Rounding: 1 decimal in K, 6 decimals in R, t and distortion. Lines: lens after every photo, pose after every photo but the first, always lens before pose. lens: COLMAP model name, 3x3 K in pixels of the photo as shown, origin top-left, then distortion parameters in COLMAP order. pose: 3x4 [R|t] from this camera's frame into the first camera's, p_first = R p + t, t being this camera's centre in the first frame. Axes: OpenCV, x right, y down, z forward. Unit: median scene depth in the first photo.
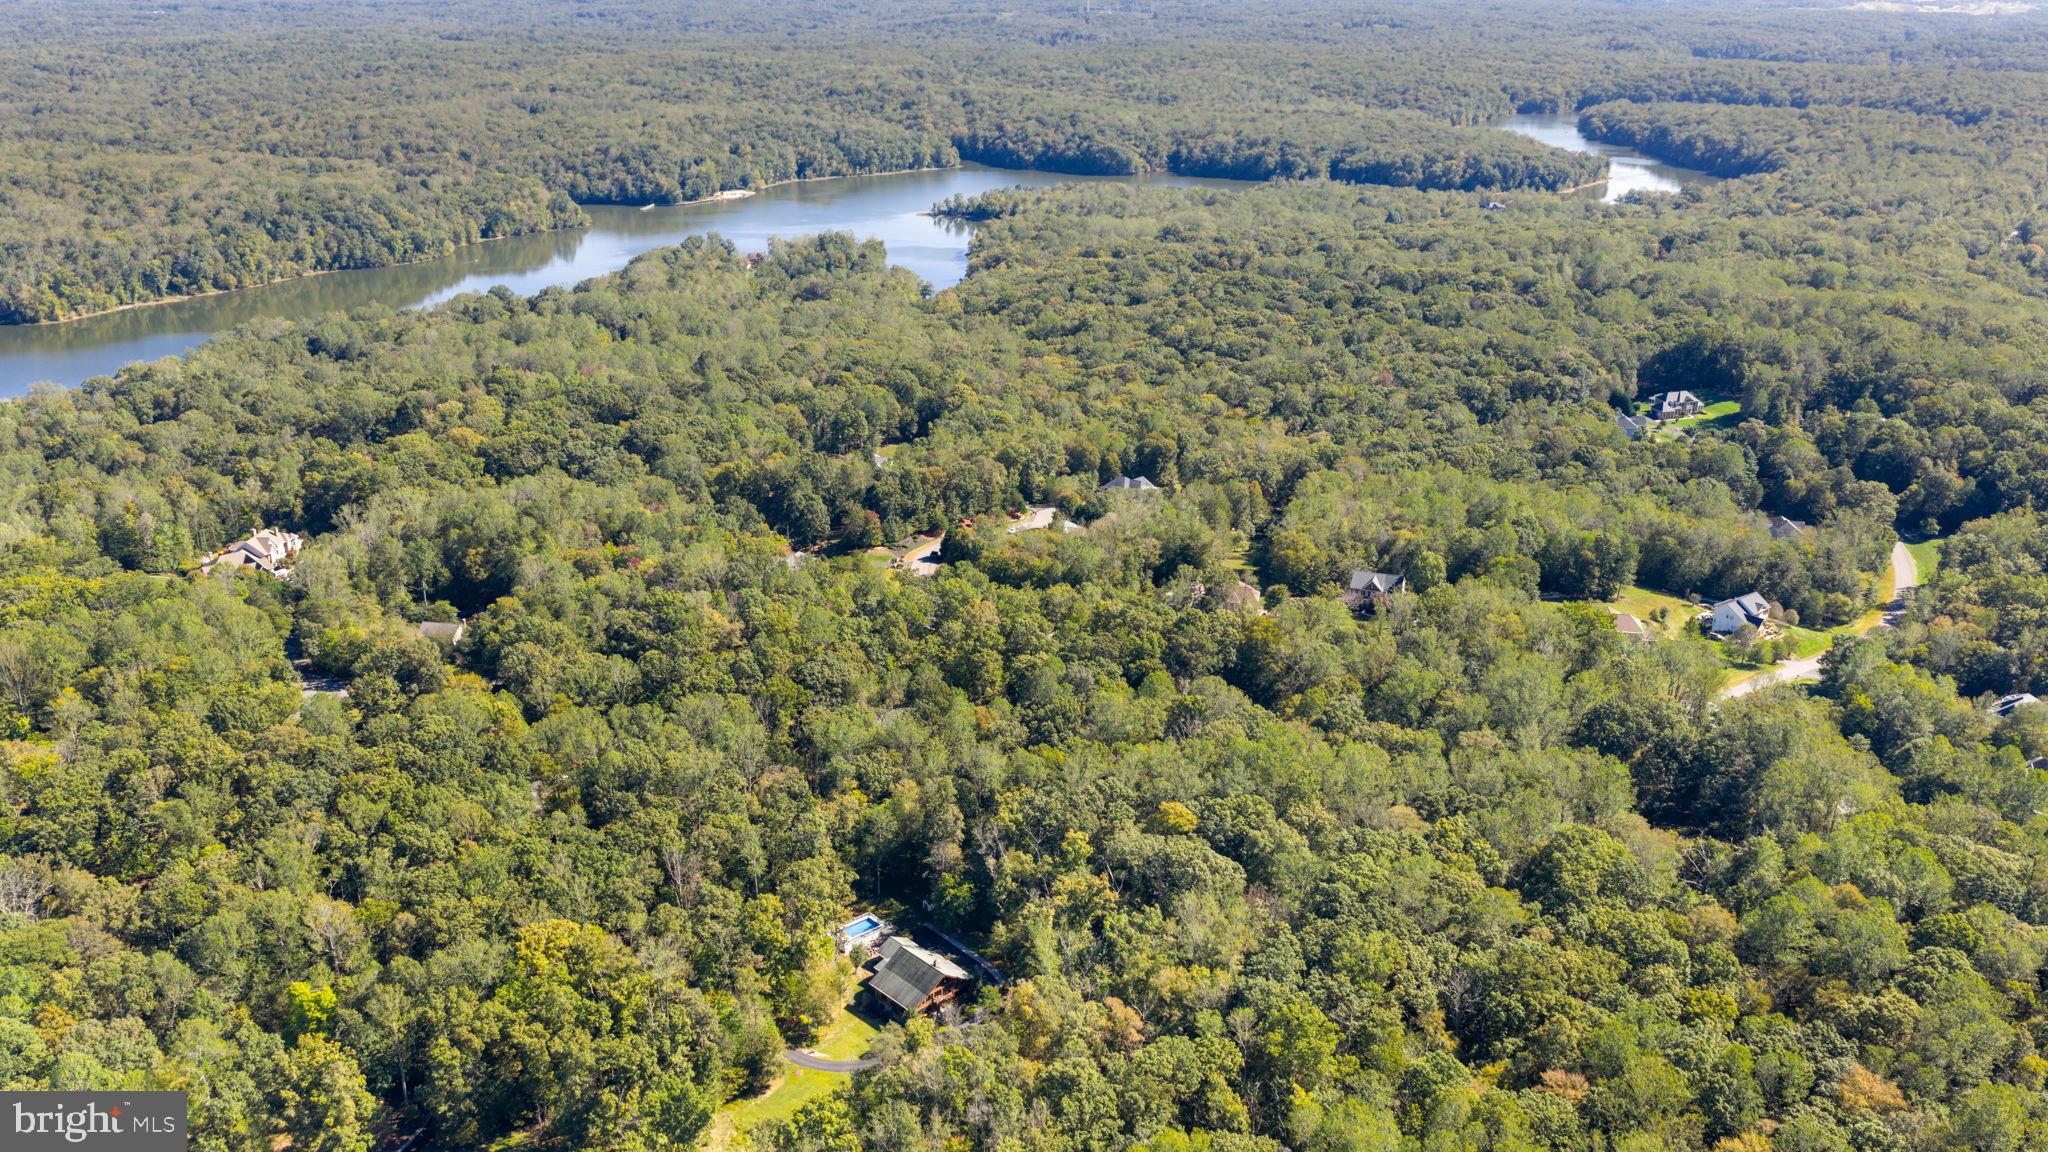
lens RADIAL K [[1726.3, 0, 1021.7], [0, 1726.3, 582.8], [0, 0, 1]] dist [0.014807, -0.045447]
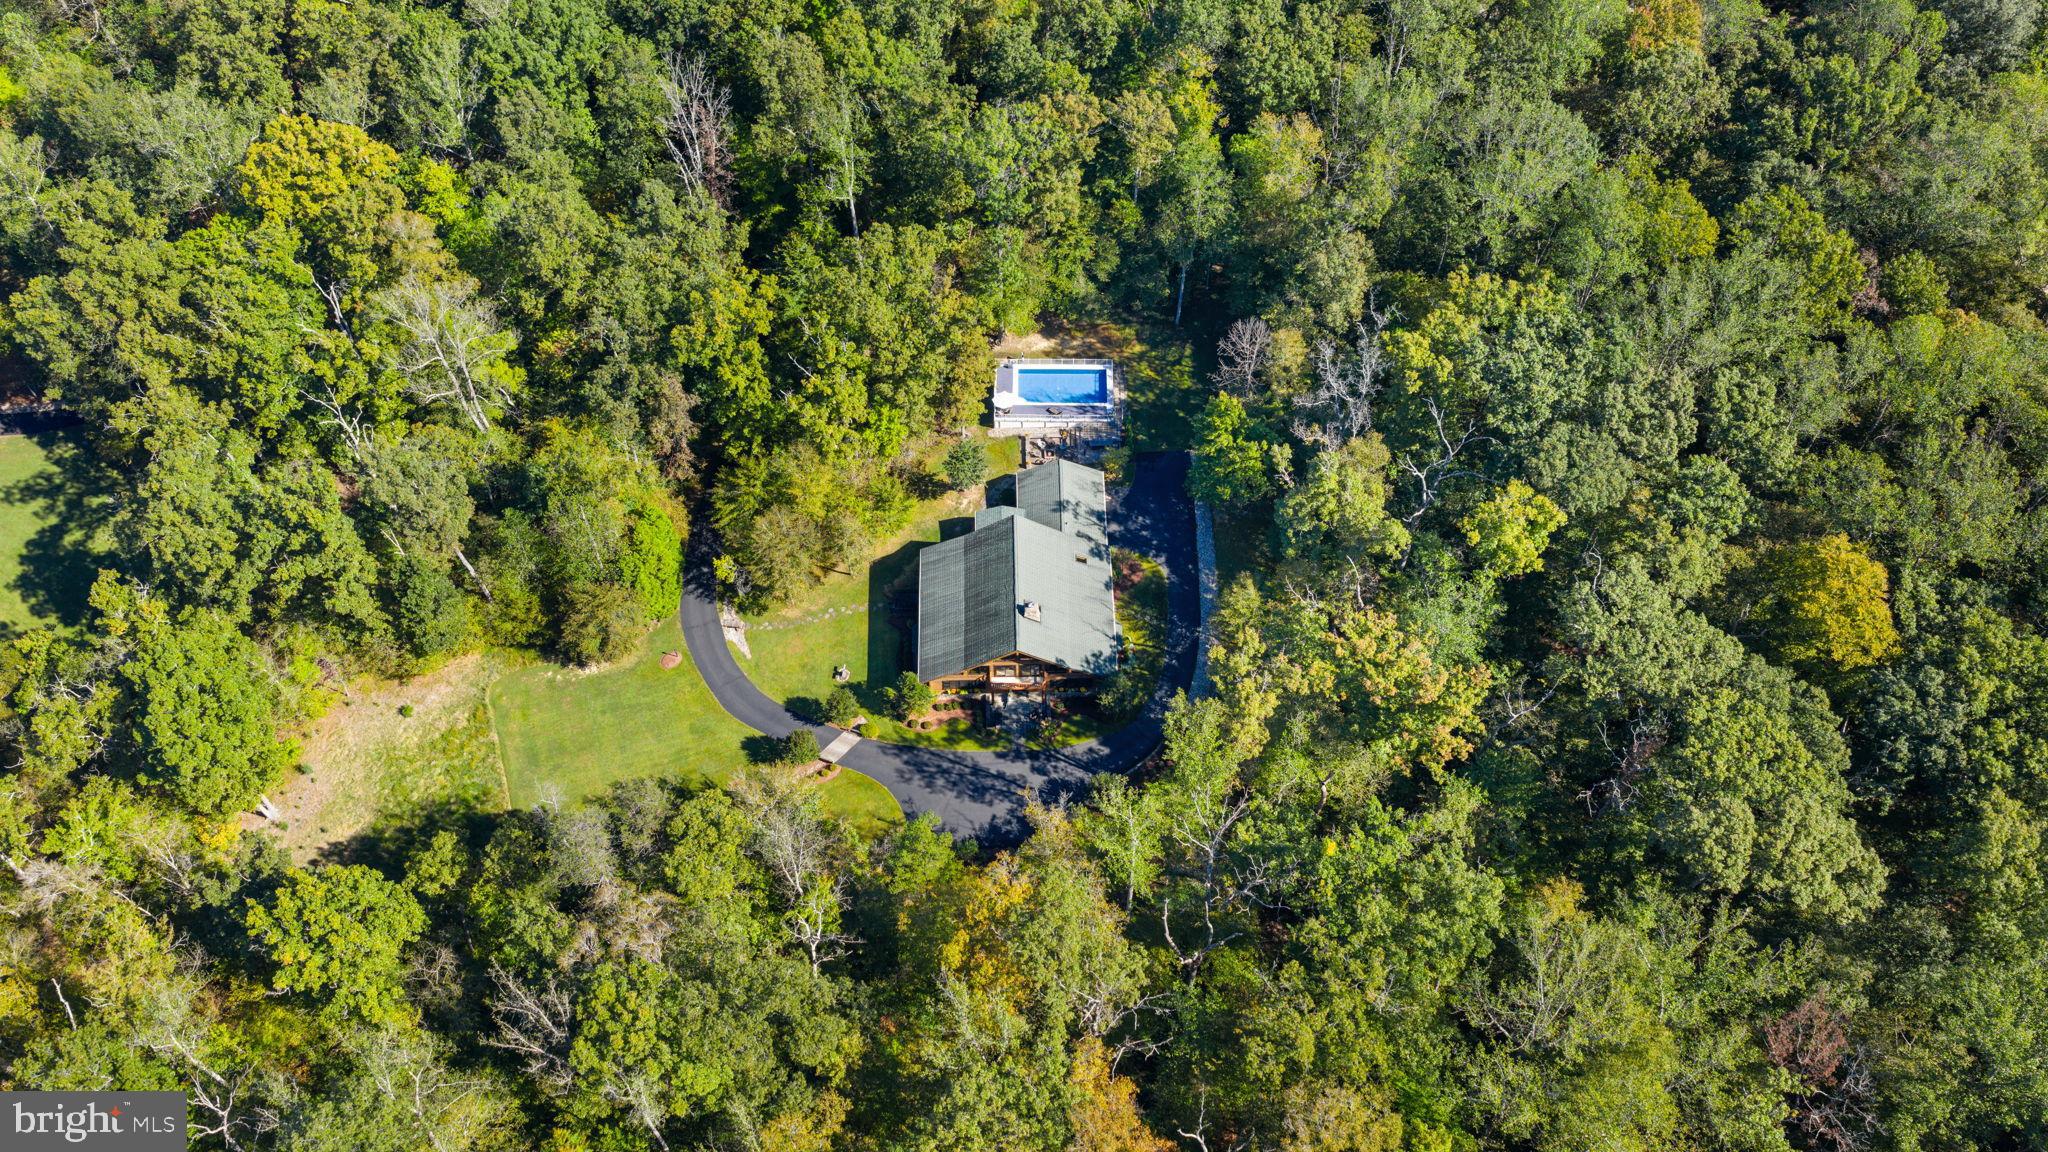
lens RADIAL K [[1726.3, 0, 1017.7], [0, 1726.3, 573.2], [0, 0, 1]] dist [0.014807, -0.045447]
pose [[0.749966, 0.543982, -0.376344, 0.097050], [-0.229476, 0.747573, 0.623278, -0.042906], [0.620396, -0.381076, 0.685485, 0.696760]]
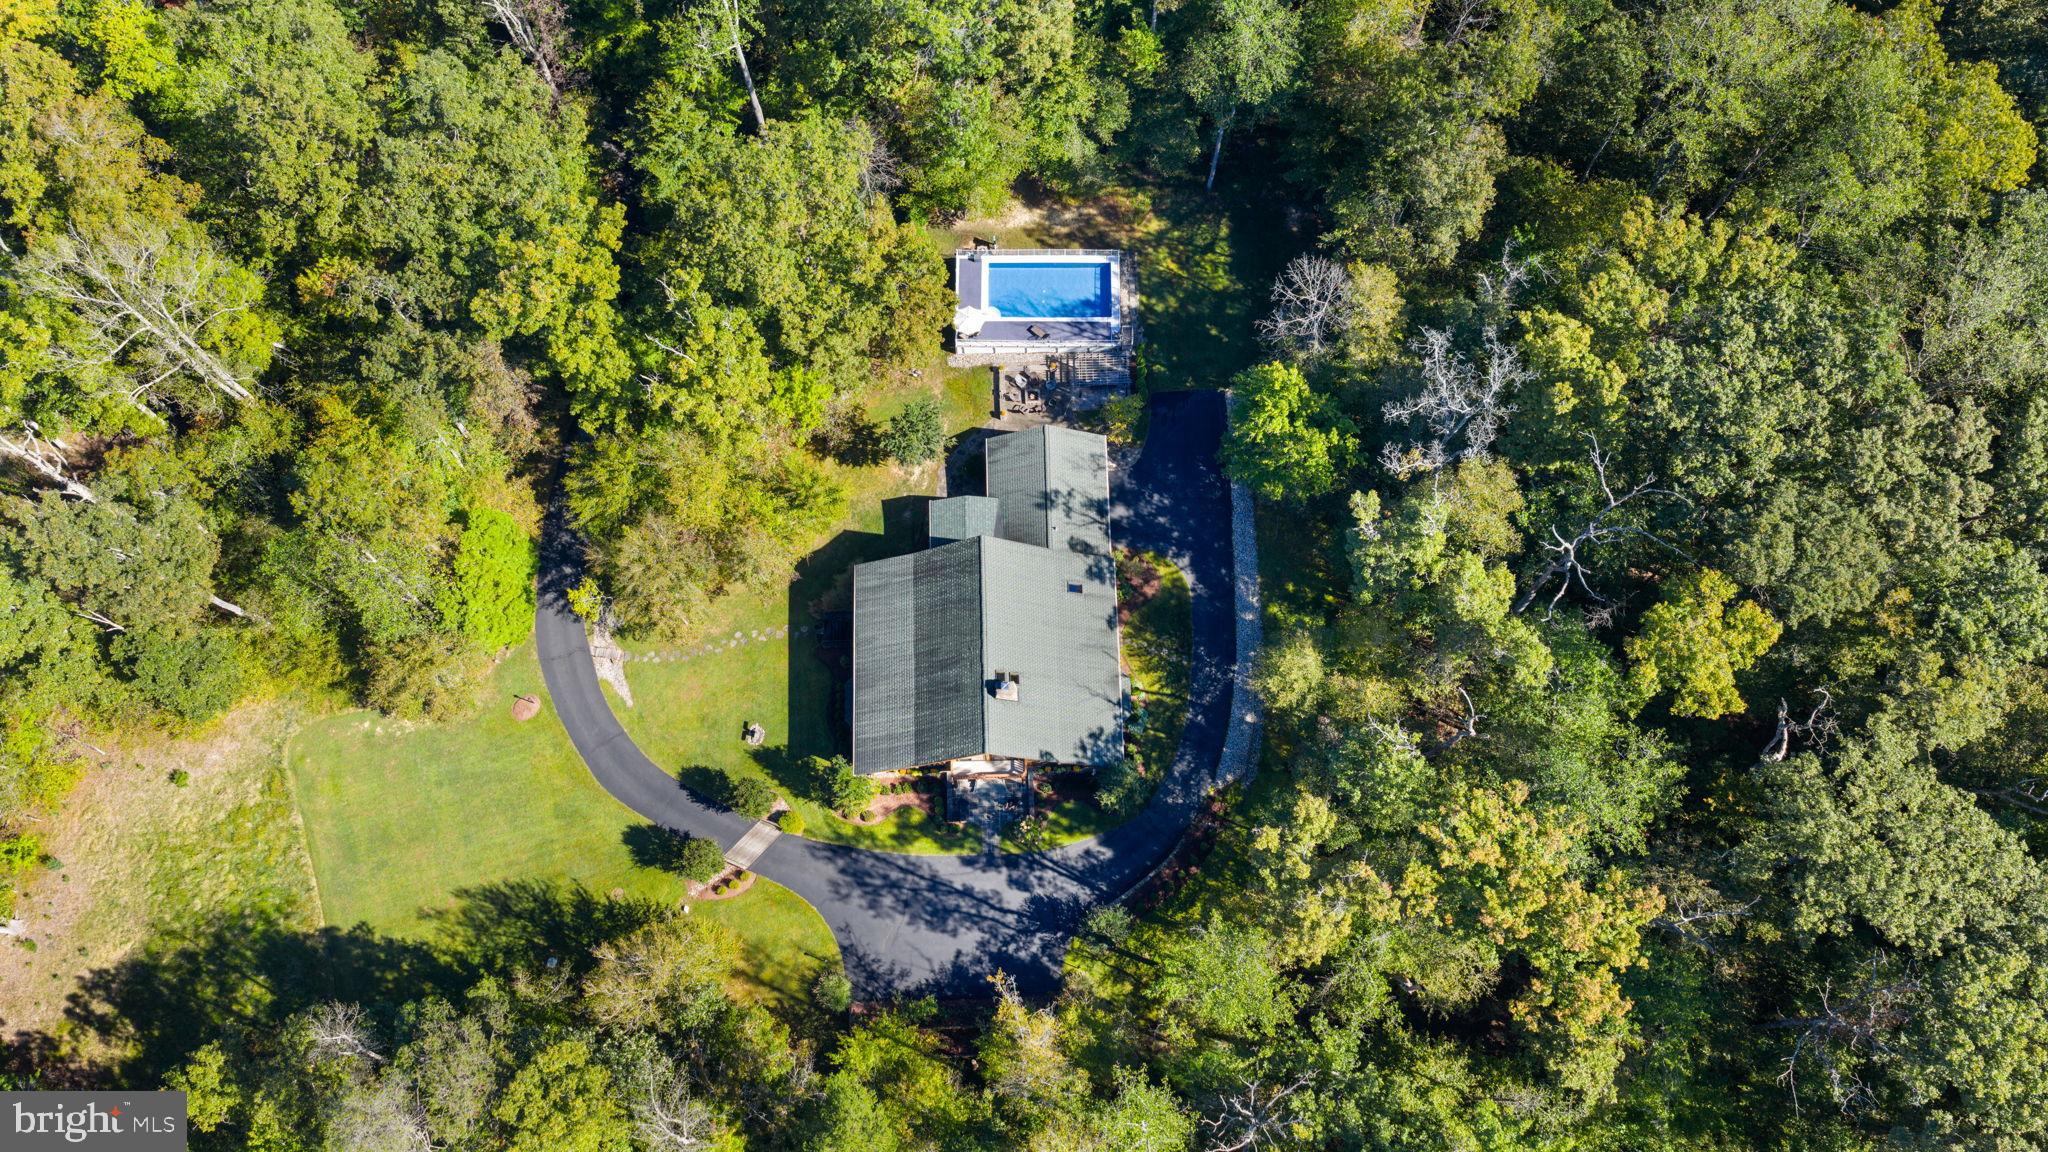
lens RADIAL K [[1726.3, 0, 1024.9], [0, 1726.3, 581.1], [0, 0, 1]] dist [0.014807, -0.045447]
pose [[0.756464, 0.617458, -0.215657, 0.006648], [-0.224989, 0.555280, 0.800652, -0.029889], [0.614119, -0.557143, 0.558971, 0.820948]]
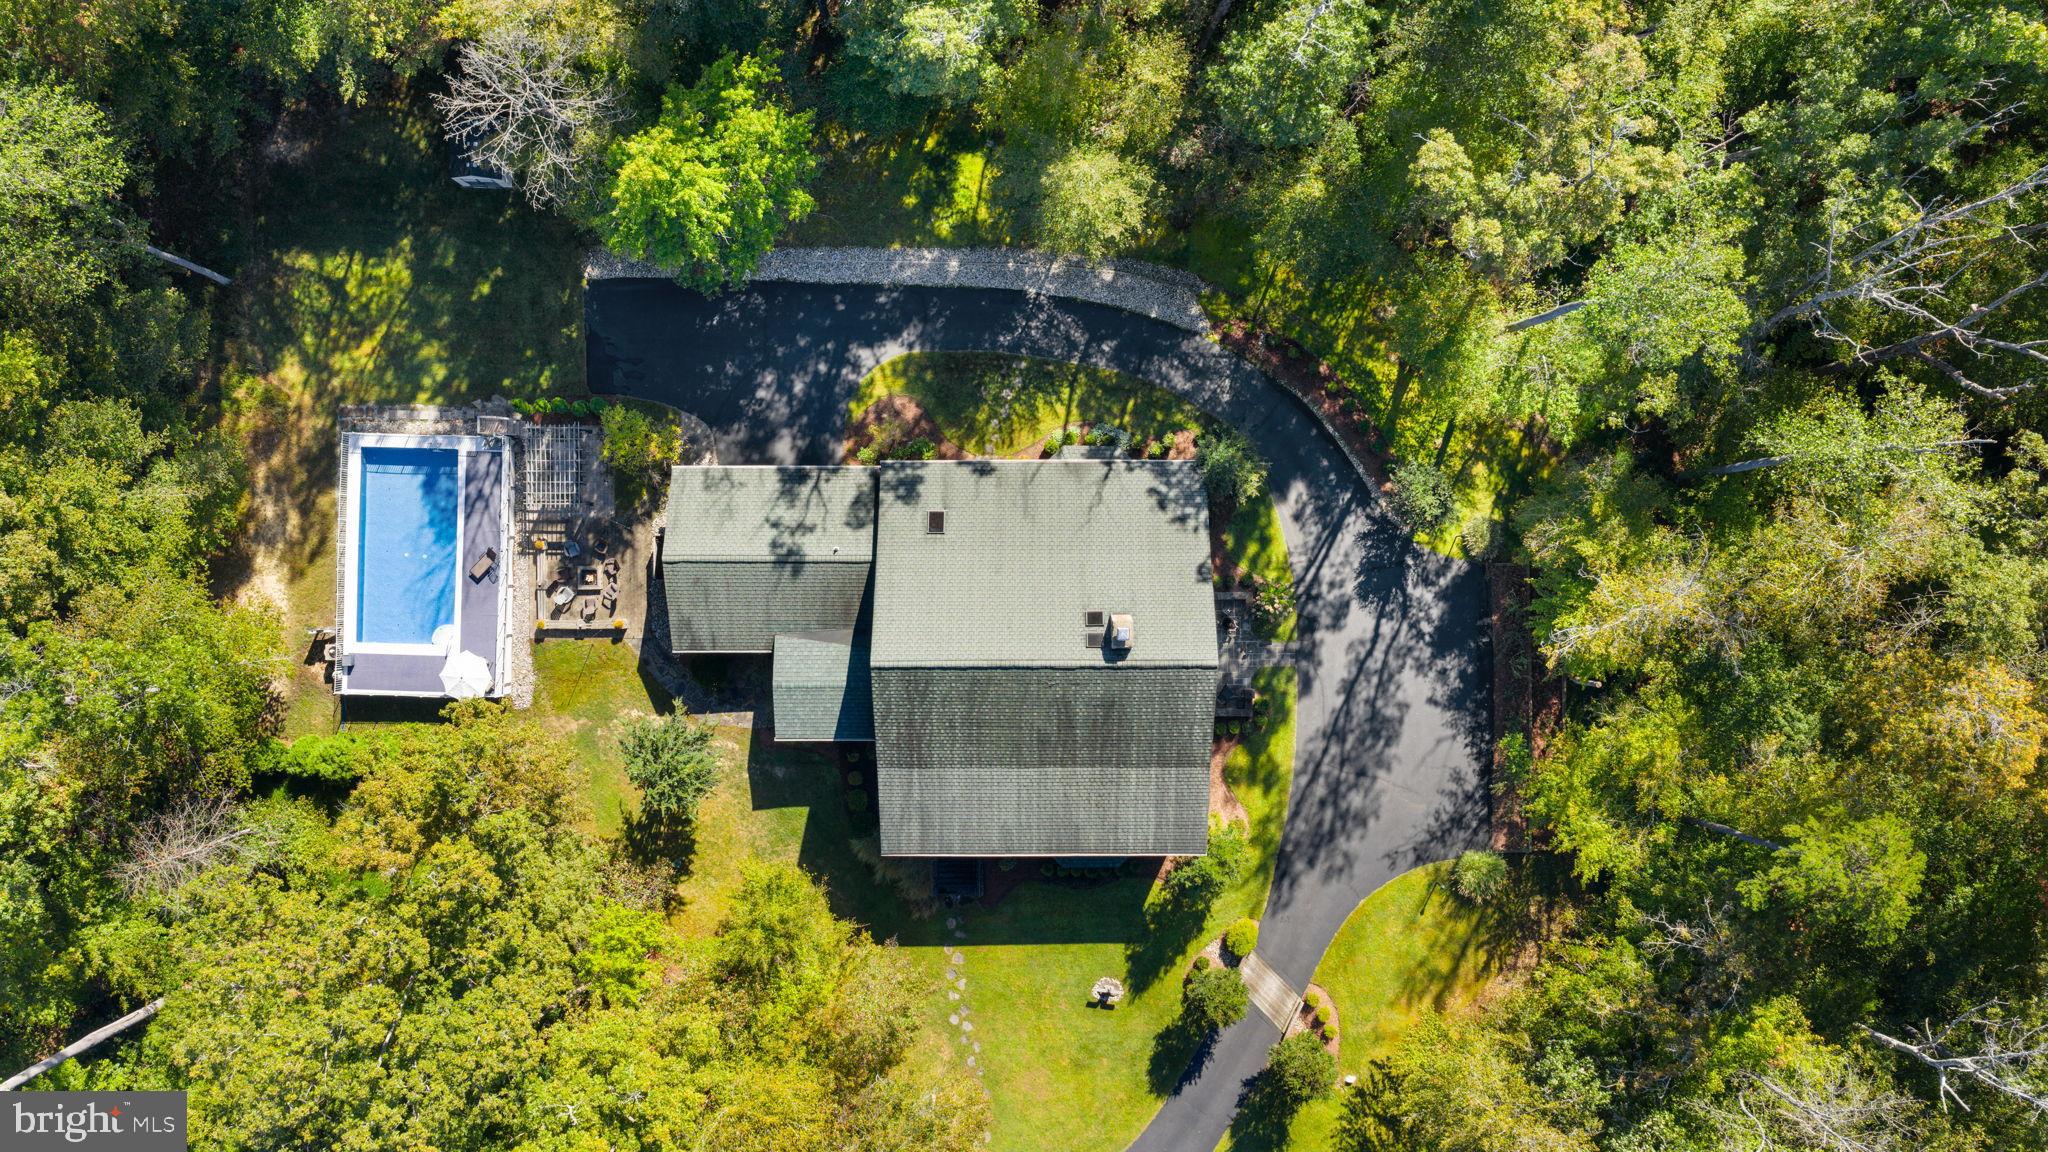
lens RADIAL K [[1726.3, 0, 1026.1], [0, 1726.3, 579.1], [0, 0, 1]] dist [0.014807, -0.045447]
pose [[0.671980, -0.740568, 0.001404, -0.050196], [0.256887, 0.234872, 0.937467, 0.029716], [-0.694588, -0.629598, 0.348072, 0.915579]]
